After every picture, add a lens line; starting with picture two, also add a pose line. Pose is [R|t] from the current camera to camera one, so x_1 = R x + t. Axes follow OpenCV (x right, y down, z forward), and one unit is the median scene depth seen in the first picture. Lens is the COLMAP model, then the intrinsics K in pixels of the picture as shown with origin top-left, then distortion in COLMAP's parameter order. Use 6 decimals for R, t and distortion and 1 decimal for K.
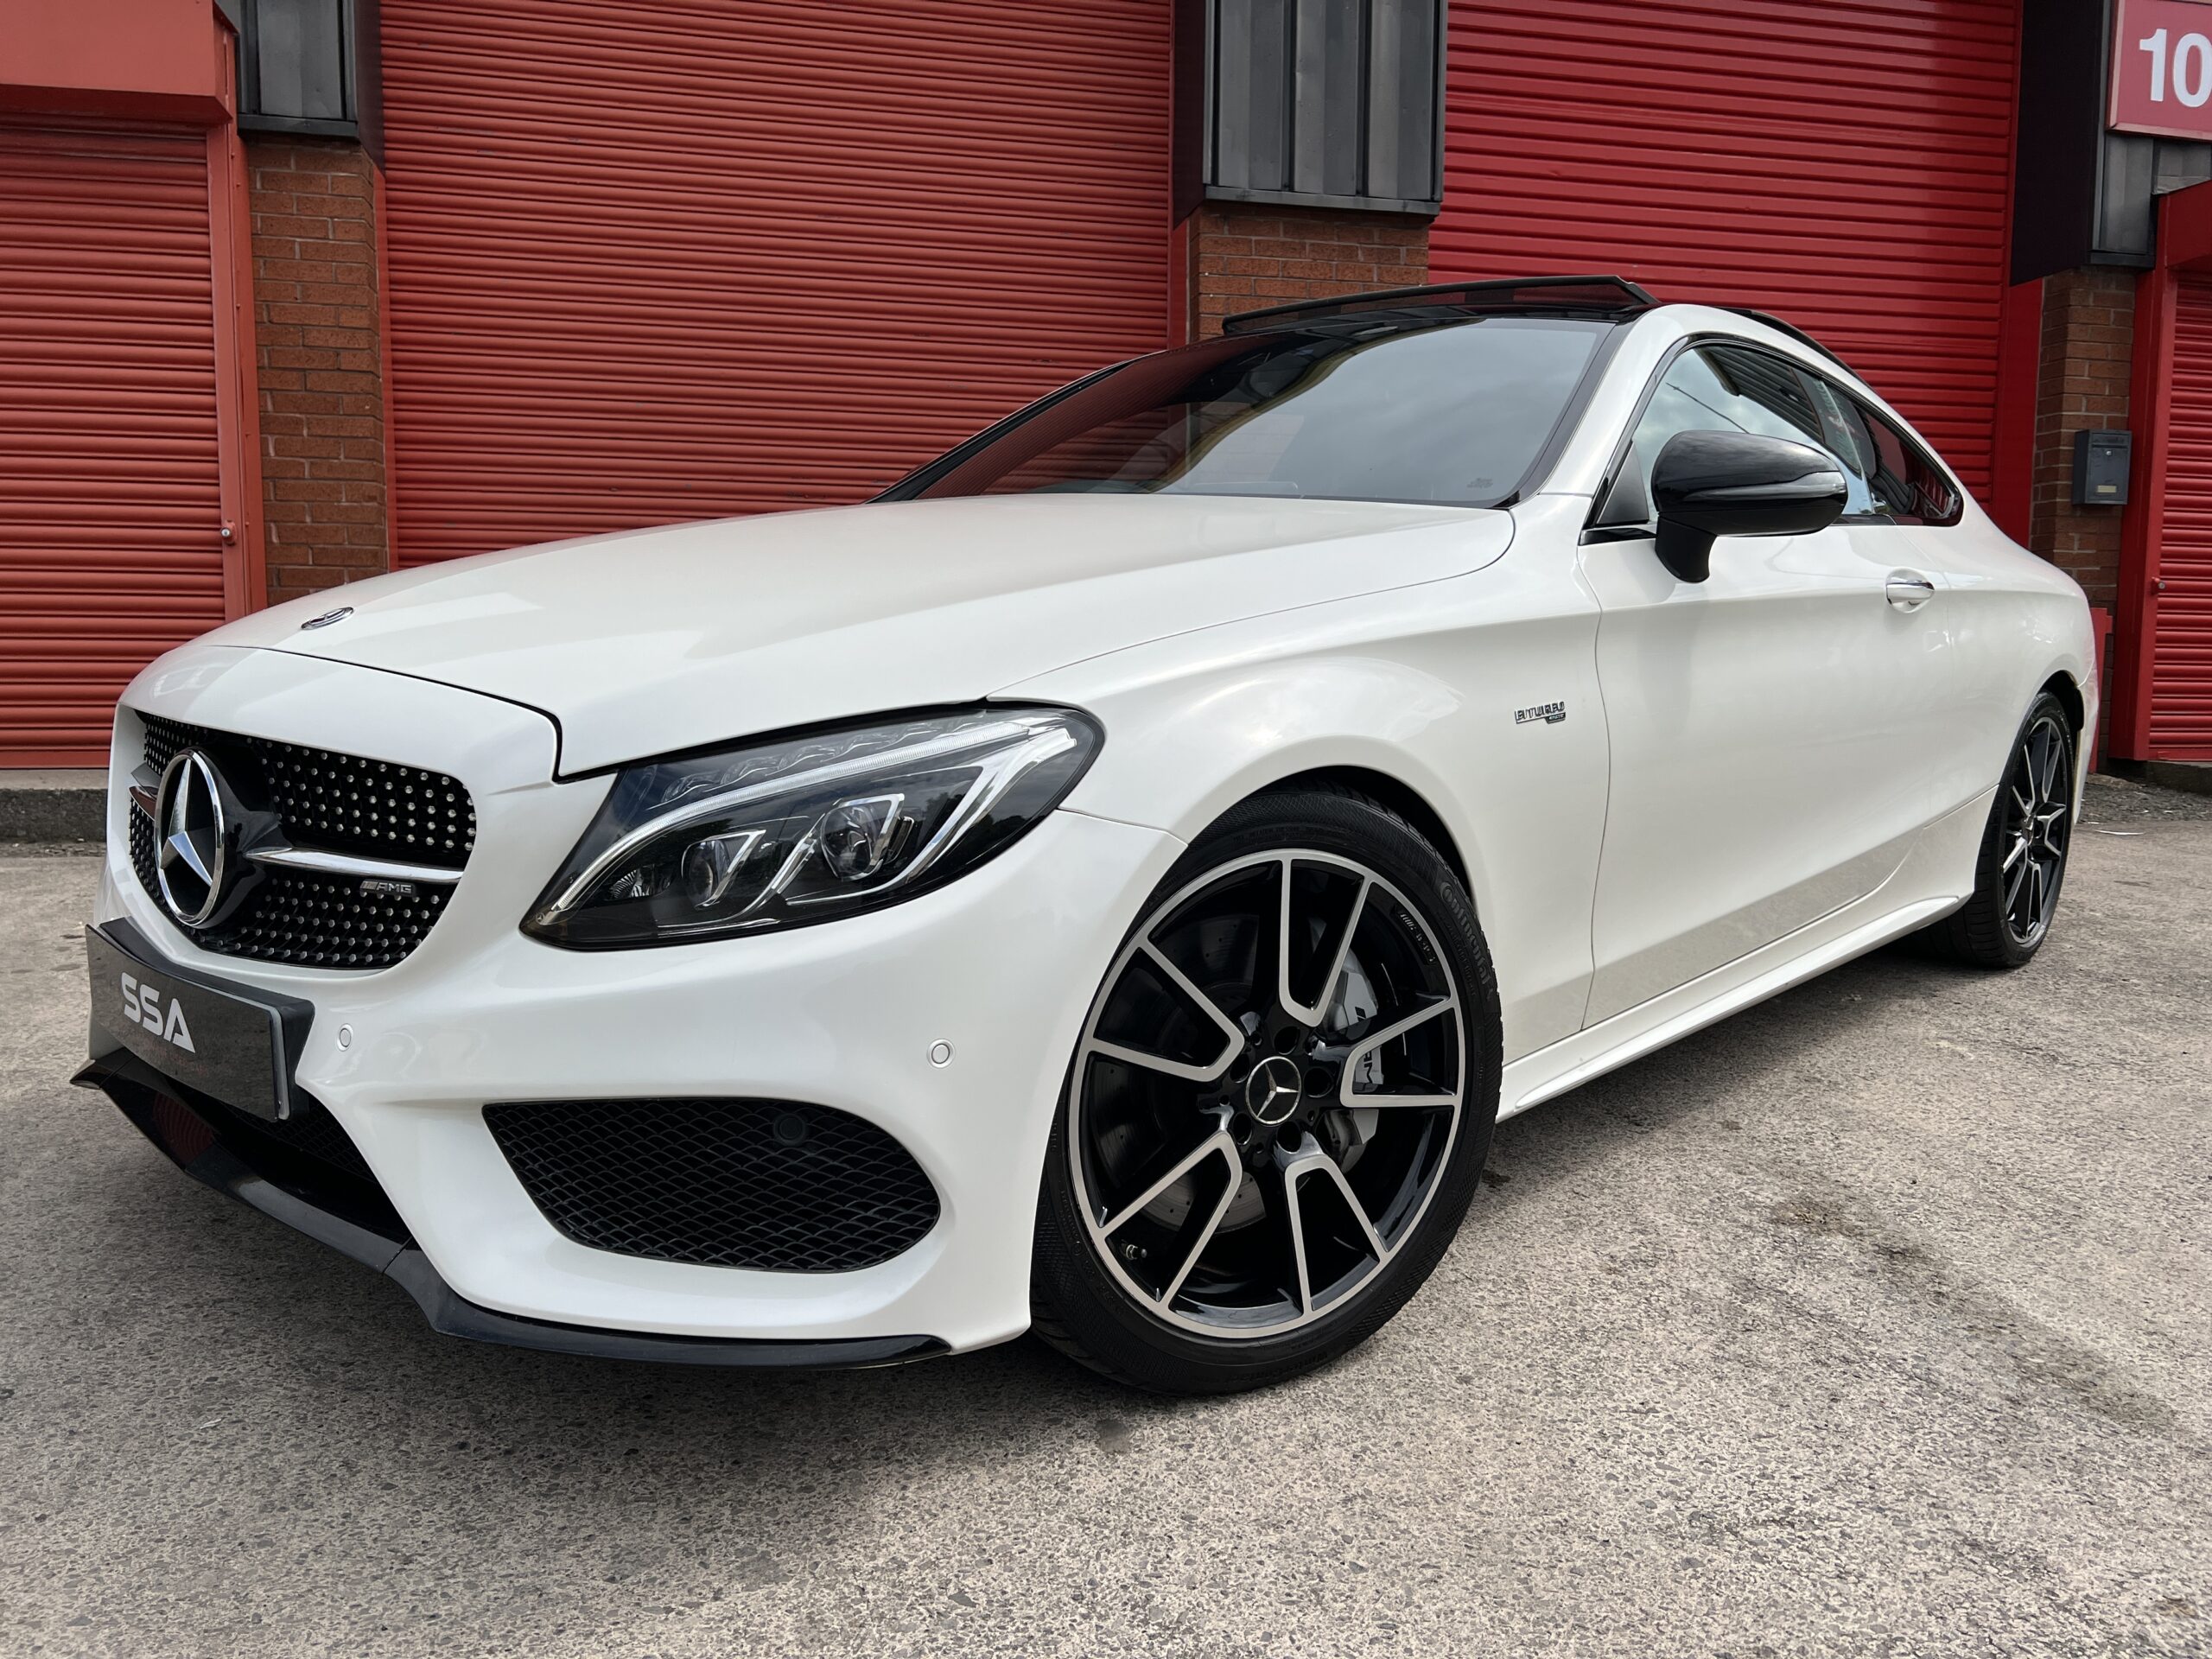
lens RADIAL K [[1683.3, 0, 1118.8], [0, 1683.3, 845.3], [0, 0, 1]] dist [0.041851, -0.053303]
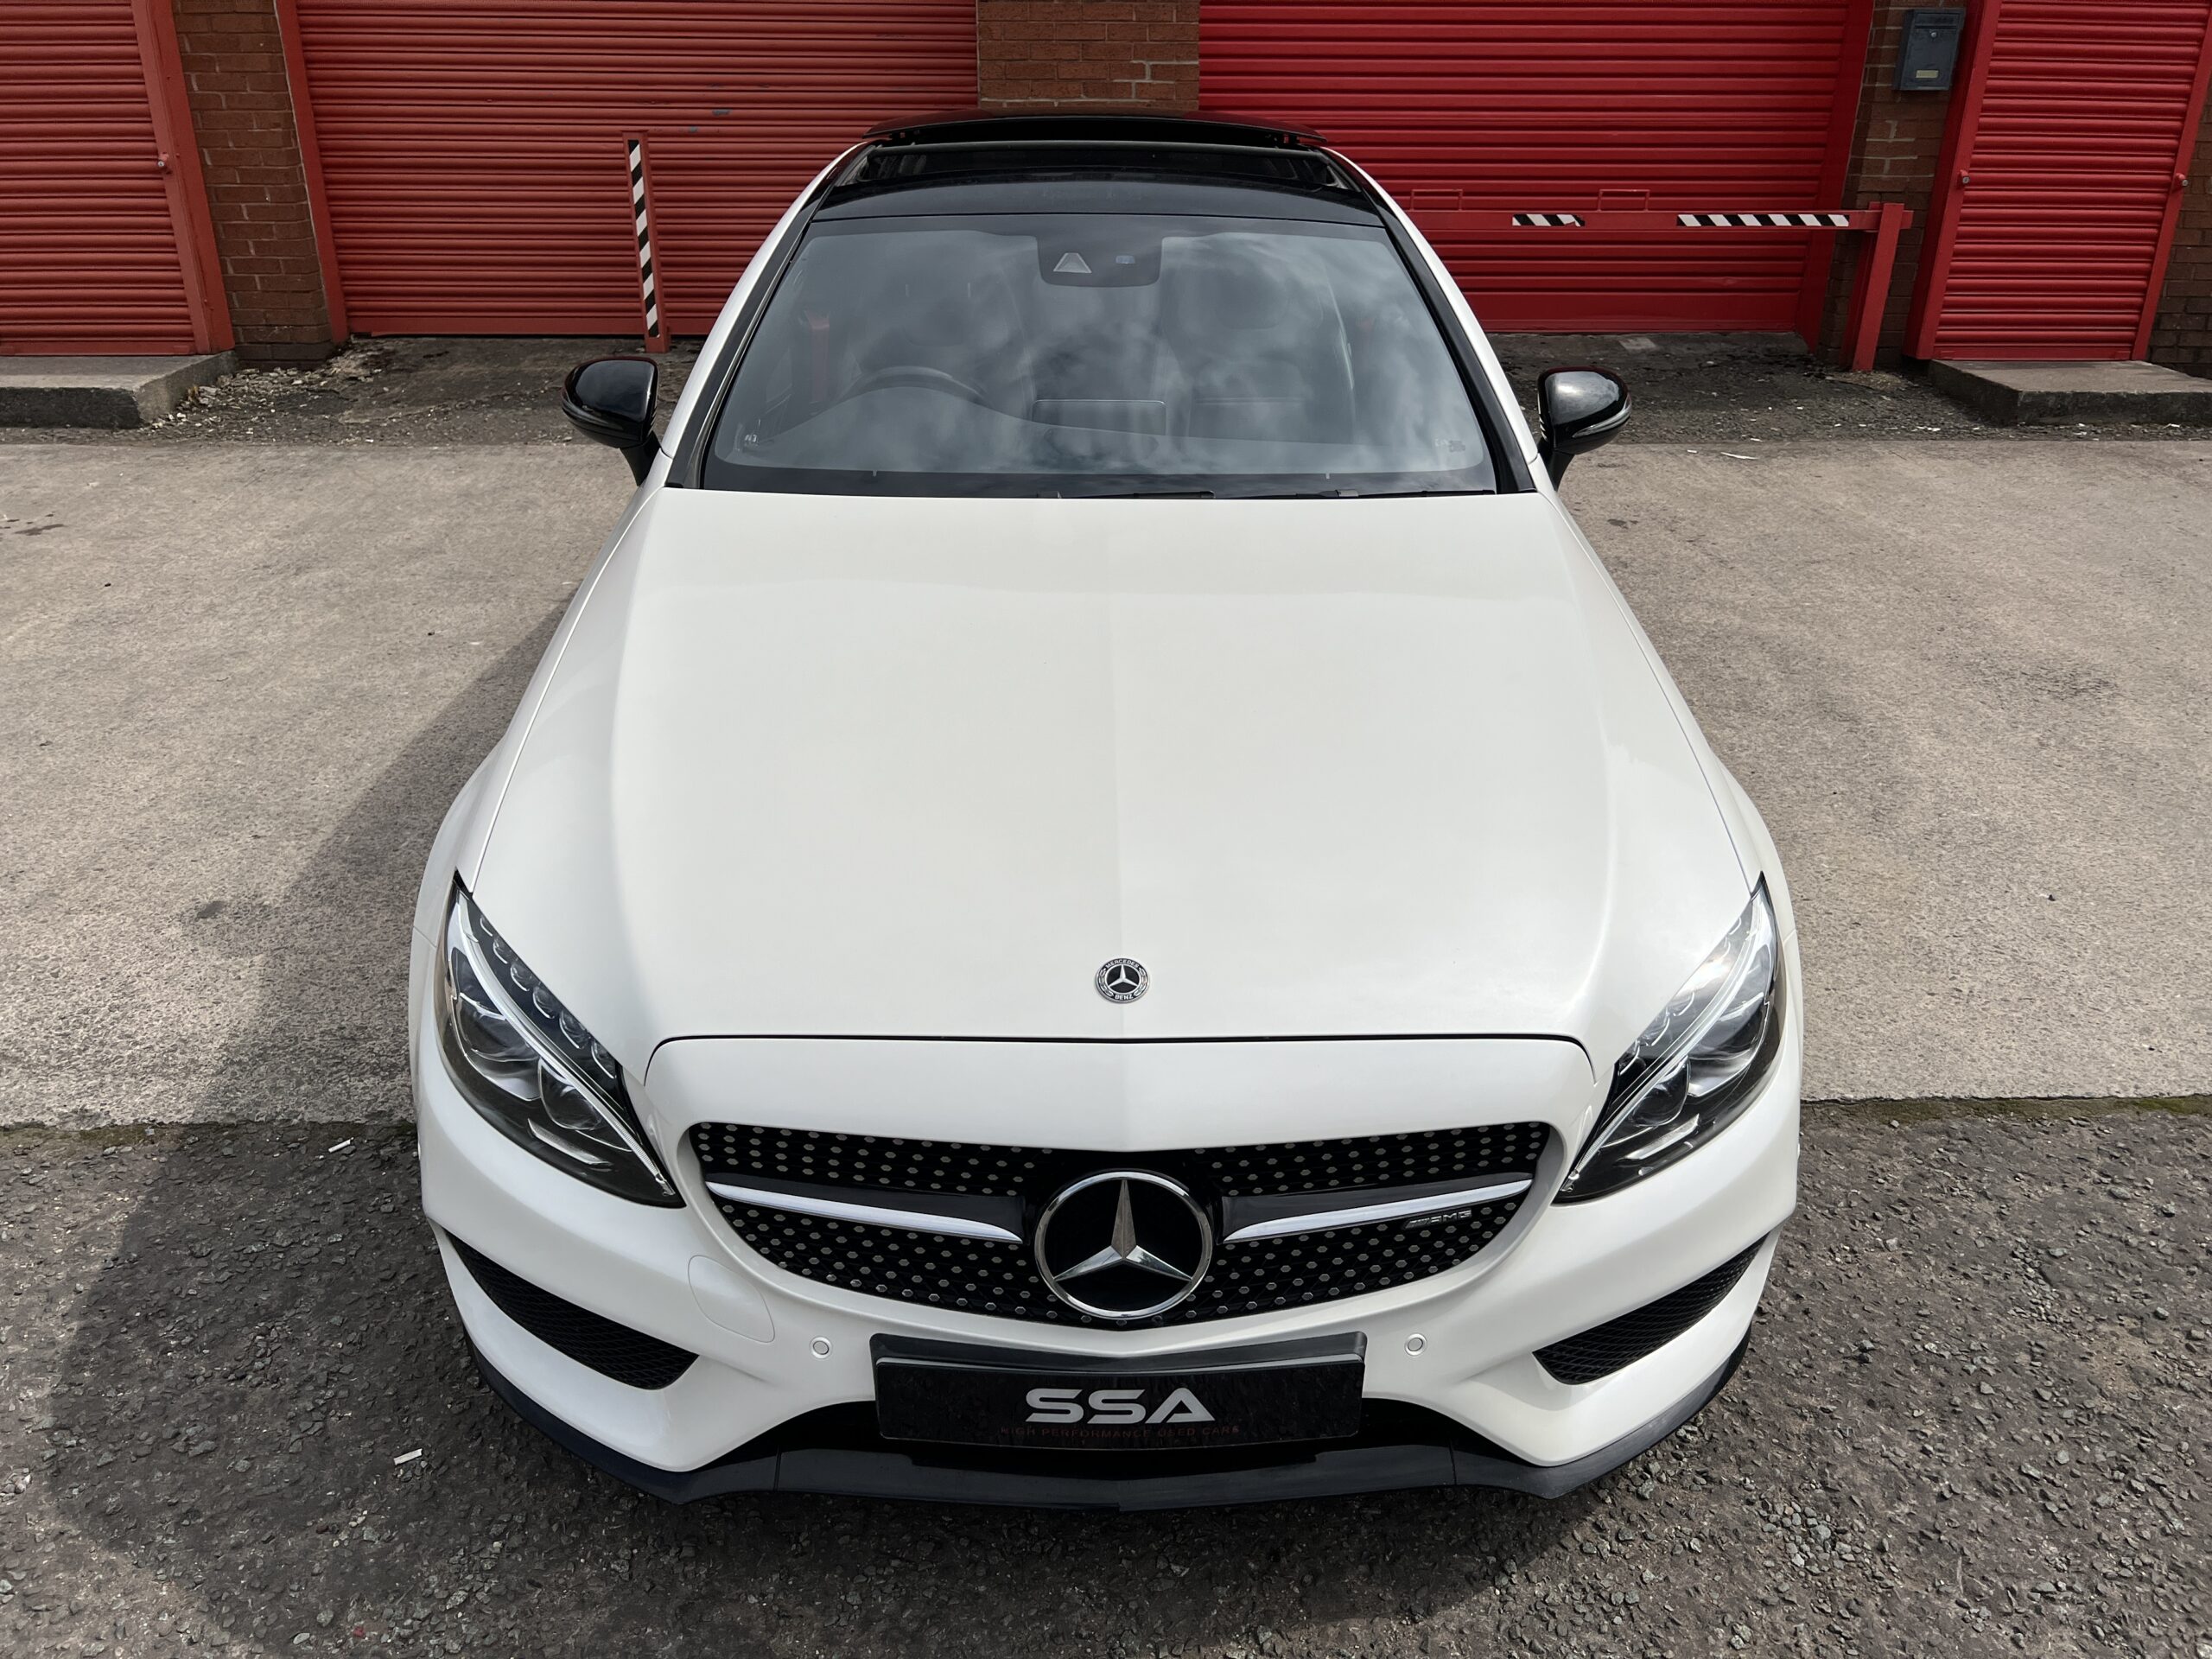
lens RADIAL K [[1683.3, 0, 1105.8], [0, 1683.3, 844.6], [0, 0, 1]] dist [0.041851, -0.053303]
pose [[0.981863, 0.075930, -0.173721, 0.687188], [-0.017762, 0.949110, 0.314443, -0.186029], [0.188756, -0.305654, 0.933245, -0.322680]]
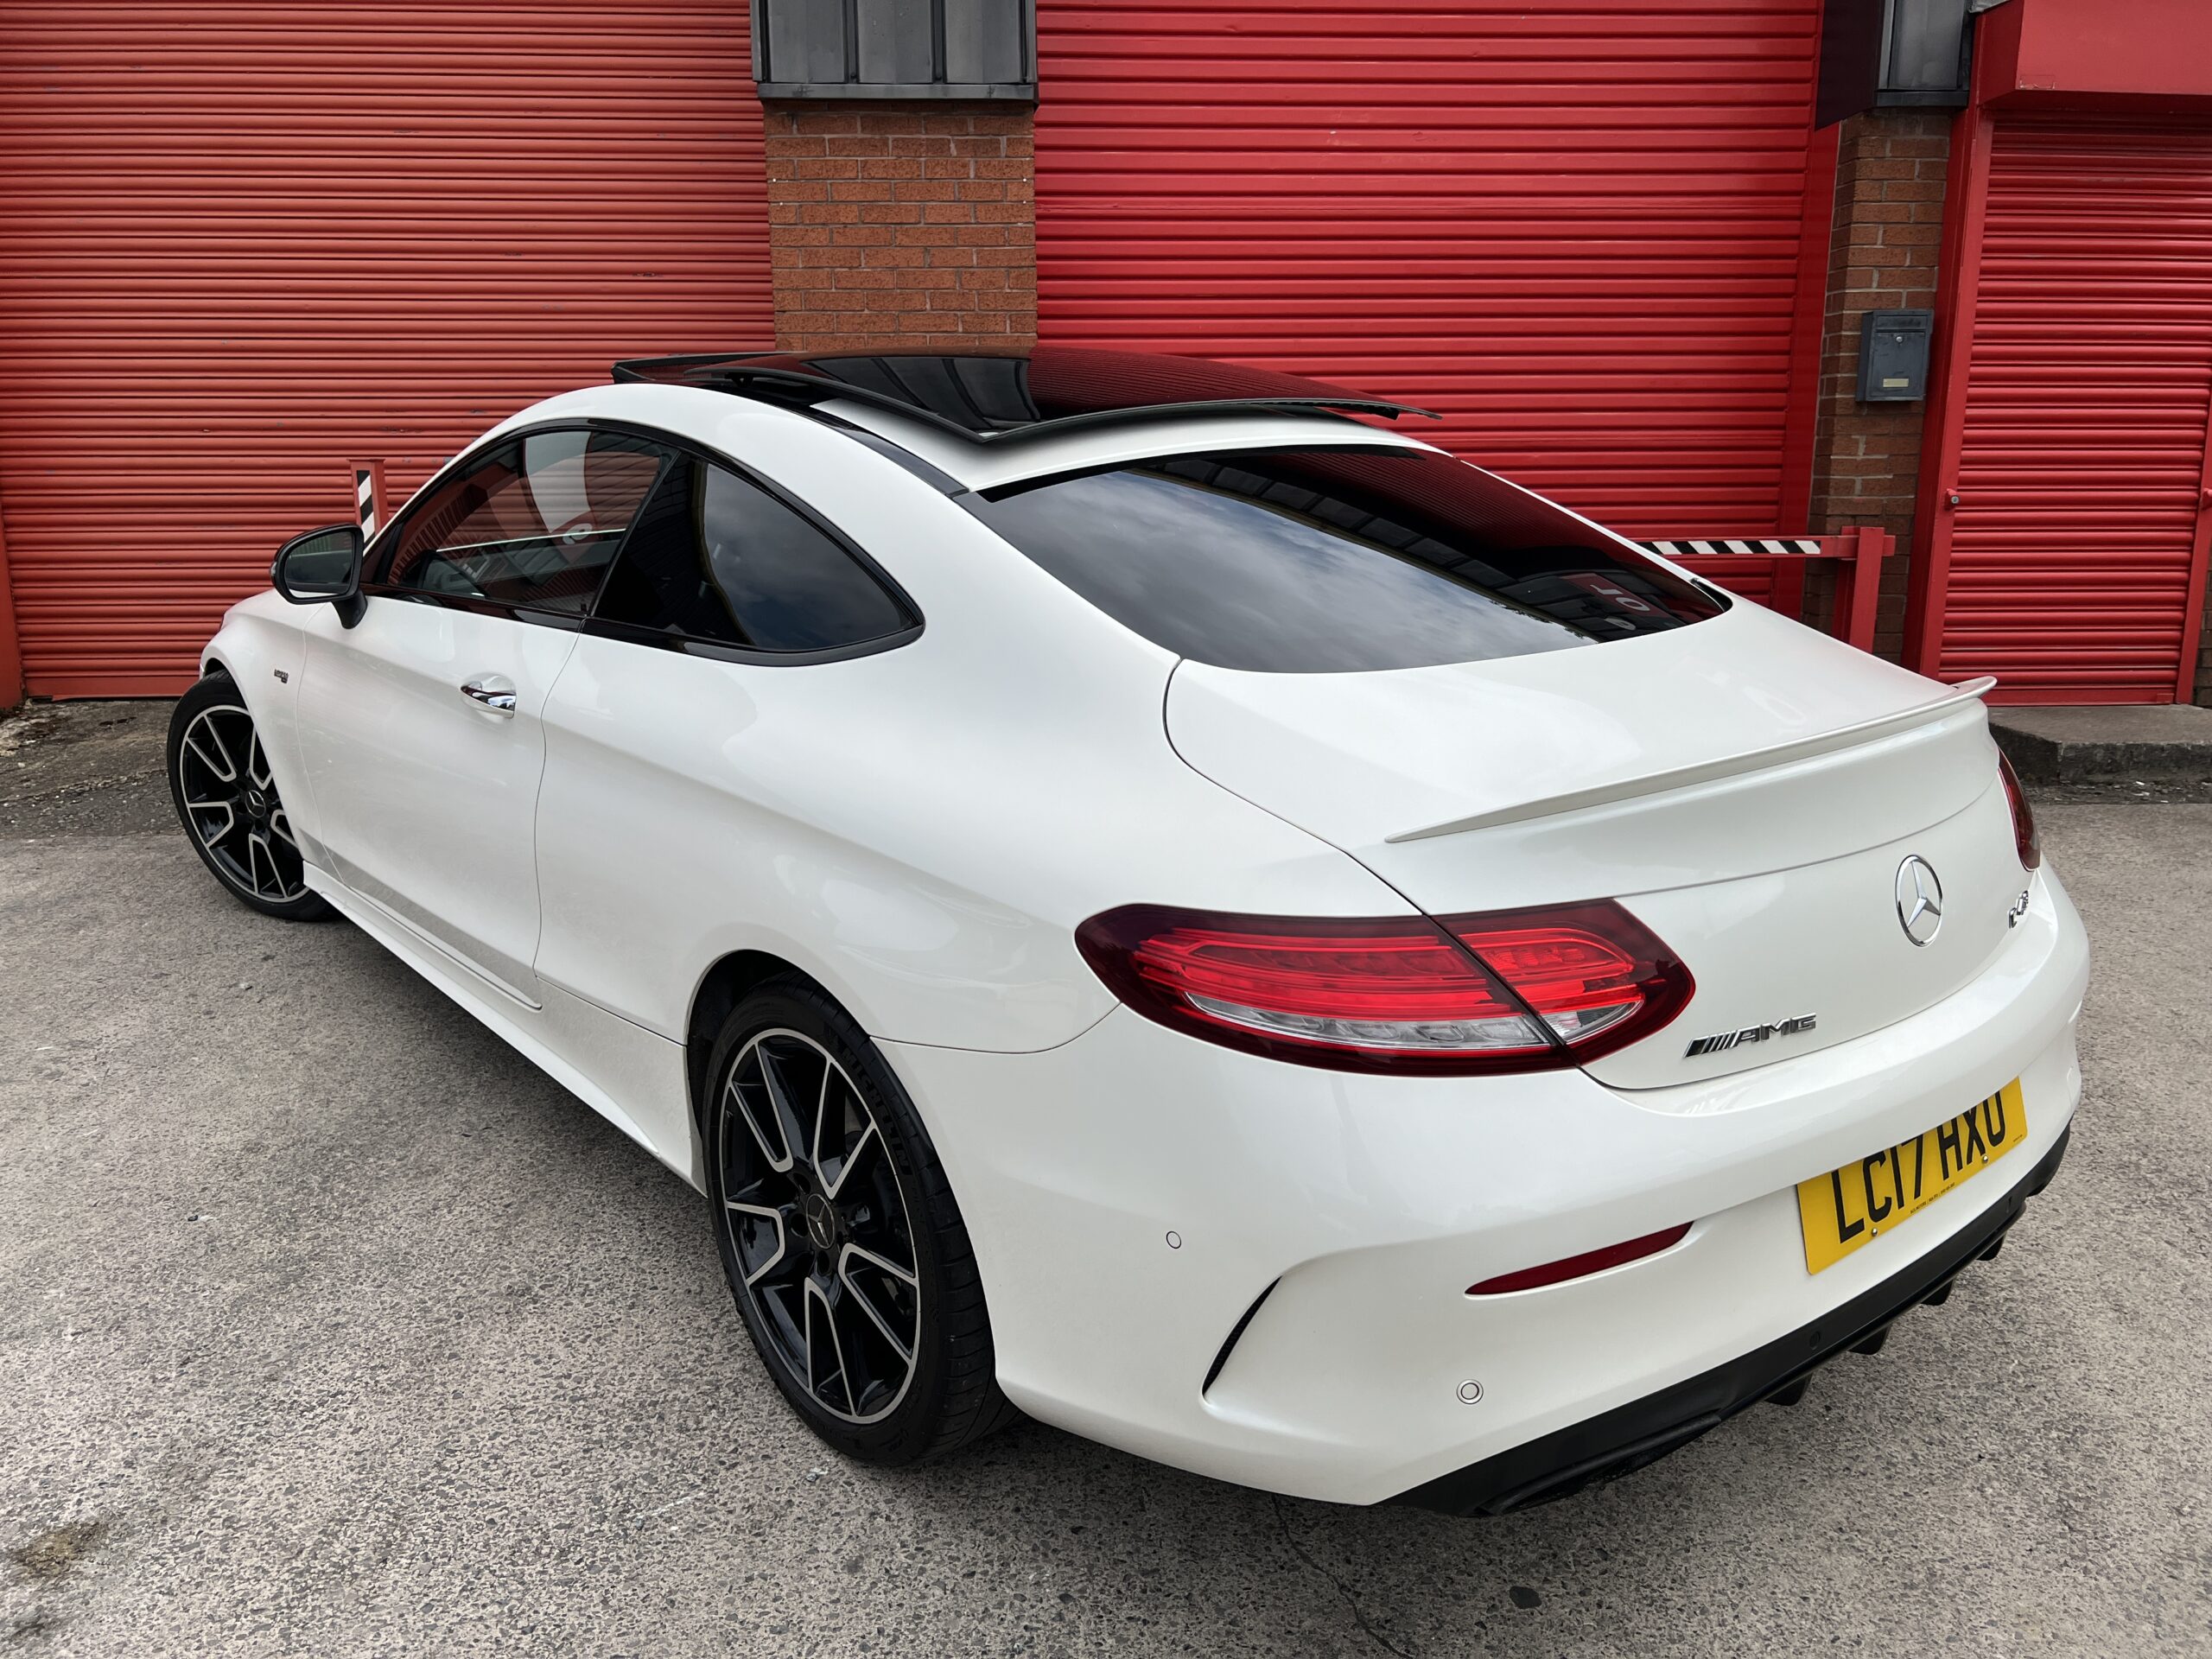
lens RADIAL K [[1683.3, 0, 1098.4], [0, 1683.3, 827.2], [0, 0, 1]] dist [0.041851, -0.053303]
pose [[0.984496, 0.025724, -0.173510, 0.744314], [-0.006326, 0.993751, 0.111438, -0.177473], [0.175292, -0.108613, 0.978507, 0.185073]]
